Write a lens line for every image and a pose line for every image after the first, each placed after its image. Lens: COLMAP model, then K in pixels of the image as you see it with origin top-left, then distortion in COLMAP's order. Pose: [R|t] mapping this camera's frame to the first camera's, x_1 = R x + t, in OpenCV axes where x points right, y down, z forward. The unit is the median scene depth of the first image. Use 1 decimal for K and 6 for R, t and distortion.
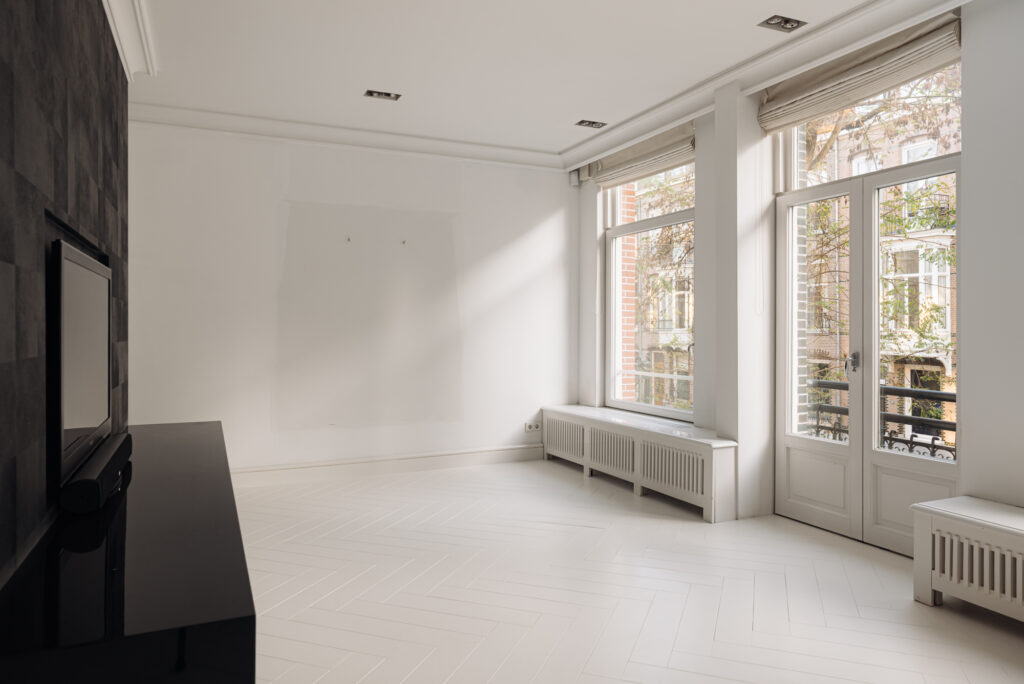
lens RADIAL K [[691.2, 0, 514.1], [0, 691.2, 332.3], [0, 0, 1]] dist [0.001194, 0.001192]
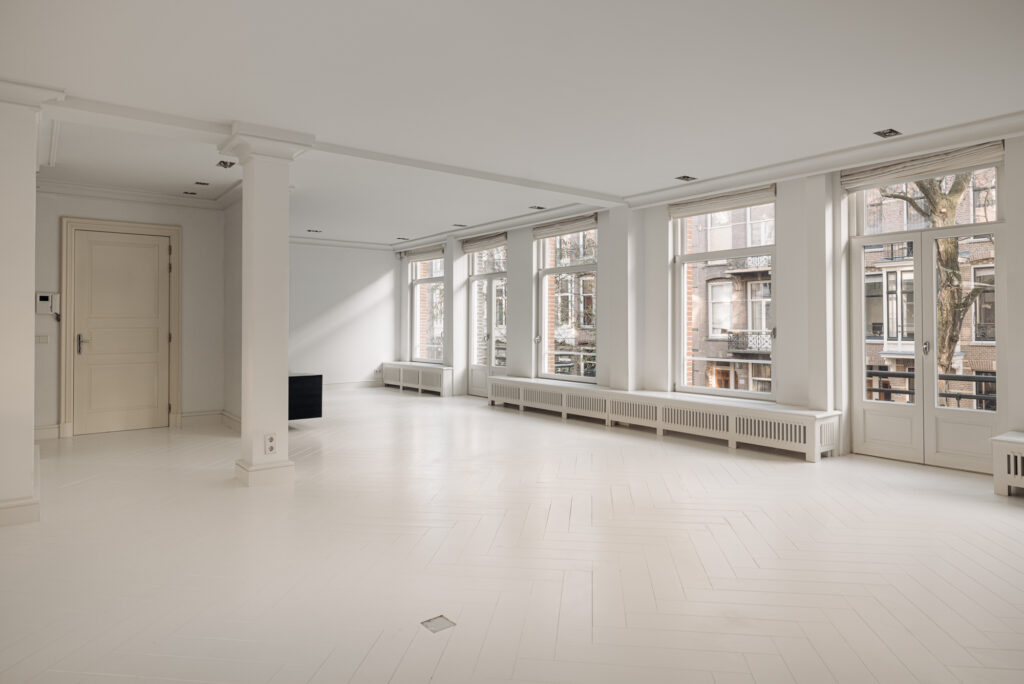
lens RADIAL K [[616.1, 0, 505.3], [0, 616.1, 323.7], [0, 0, 1]] dist [0.026928, 0.000160]
pose [[0.977256, 0.005835, 0.211984, 0.008422], [-0.003593, 0.999933, -0.010959, 0.010593], [-0.212033, 0.009948, 0.977212, -1.177025]]
